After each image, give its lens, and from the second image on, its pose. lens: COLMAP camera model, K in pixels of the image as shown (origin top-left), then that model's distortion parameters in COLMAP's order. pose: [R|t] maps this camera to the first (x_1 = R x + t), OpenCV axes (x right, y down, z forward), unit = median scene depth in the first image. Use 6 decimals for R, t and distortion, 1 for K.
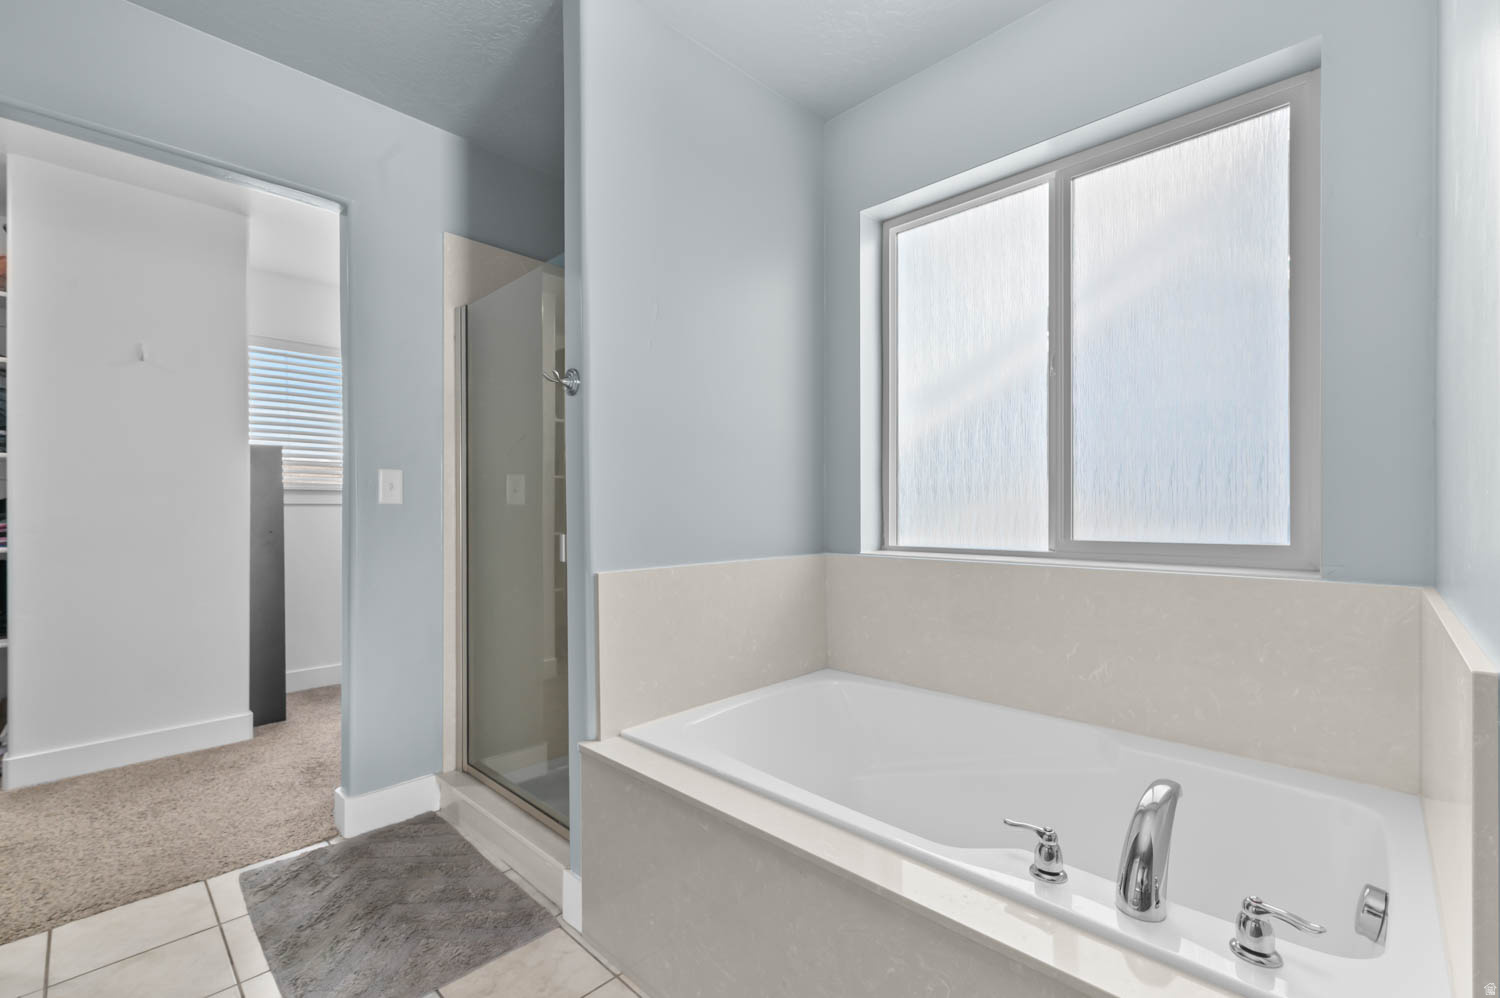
lens RADIAL K [[636.6, 0, 738.3], [0, 636.6, 510.7], [0, 0, 1]] dist [0.002631, 0.000483]
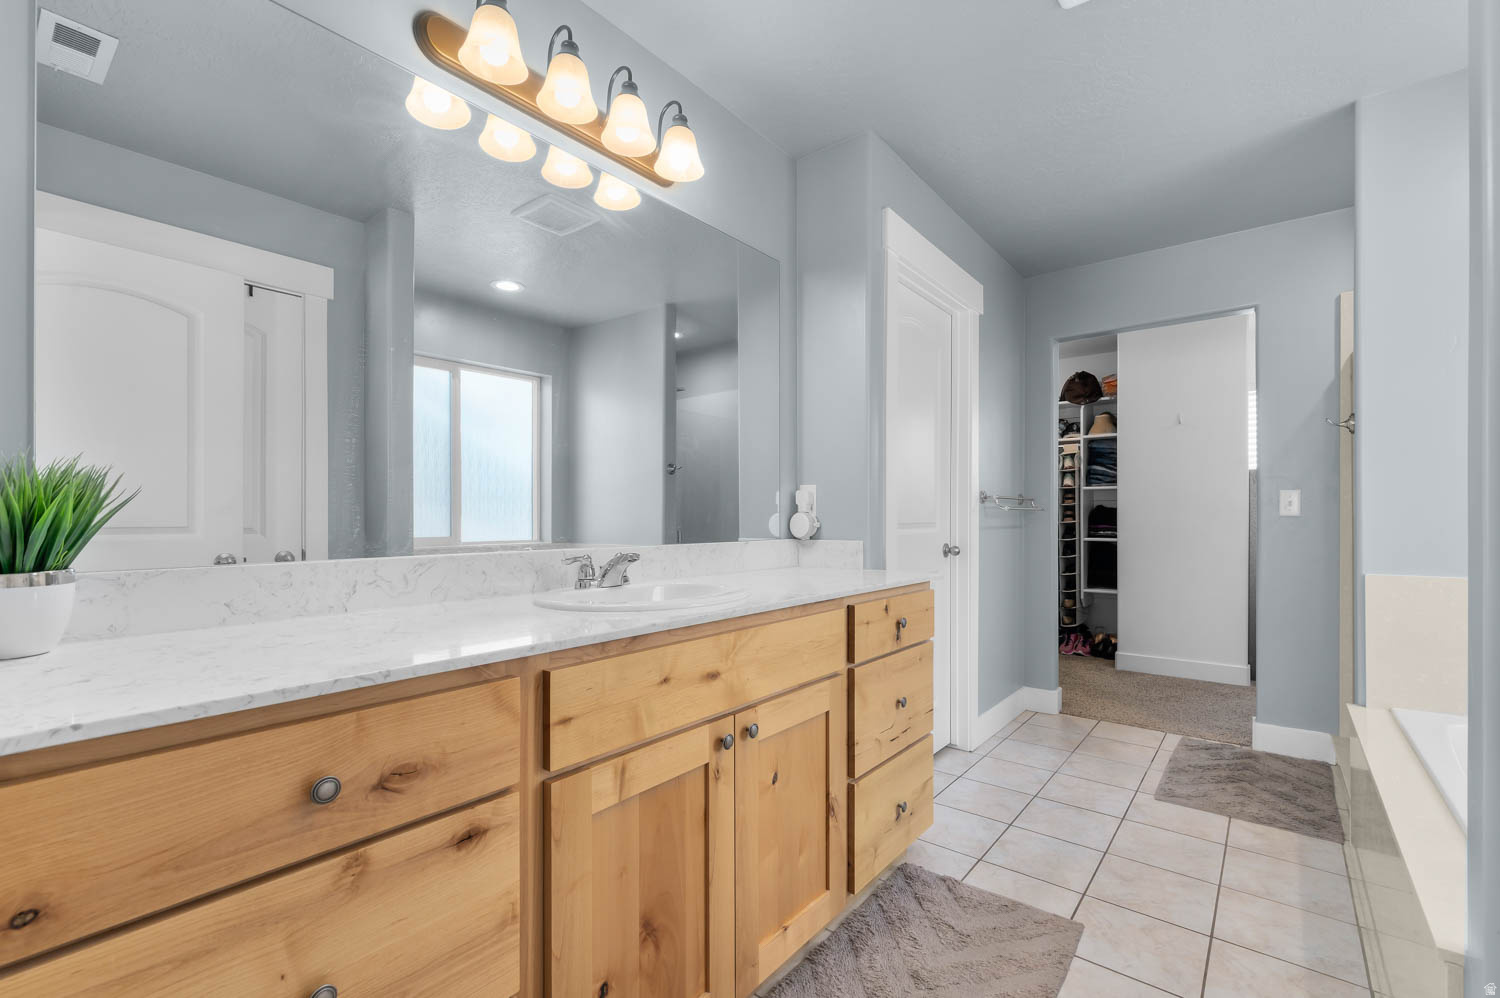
lens RADIAL K [[636.6, 0, 738.3], [0, 636.6, 510.7], [0, 0, 1]] dist [0.002631, 0.000483]
pose [[0.068369, 0.000769, -0.997660, 0.875388], [-0.002315, 0.999997, 0.000612, -0.025810], [0.997657, 0.002267, 0.068371, -0.302907]]
